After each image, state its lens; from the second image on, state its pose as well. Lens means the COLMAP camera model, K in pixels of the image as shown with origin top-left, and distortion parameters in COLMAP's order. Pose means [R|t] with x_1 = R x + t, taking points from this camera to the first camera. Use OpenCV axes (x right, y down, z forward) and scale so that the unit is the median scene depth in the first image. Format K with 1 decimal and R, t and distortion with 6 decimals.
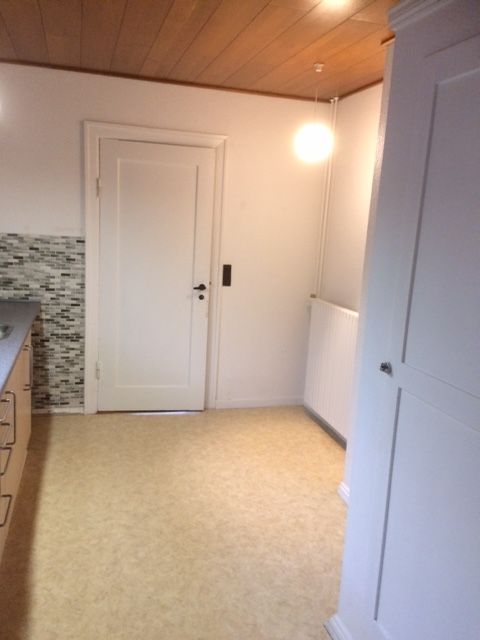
lens RADIAL K [[543.0, 0, 239.9], [0, 543.0, 316.9], [0, 0, 1]] dist [0.118003, -0.183254]
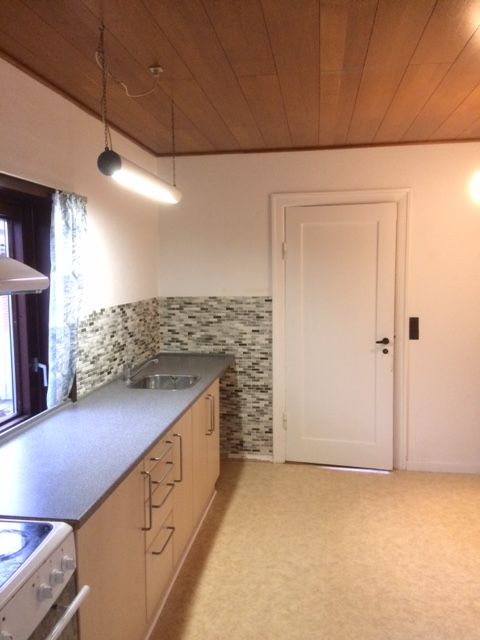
lens RADIAL K [[543.0, 0, 239.9], [0, 543.0, 316.9], [0, 0, 1]] dist [0.118003, -0.183254]
pose [[0.909870, -0.027471, -0.413984, 0.108521], [-0.012073, 0.995630, -0.092602, -0.003751], [0.414719, 0.089253, 0.905562, -0.005000]]
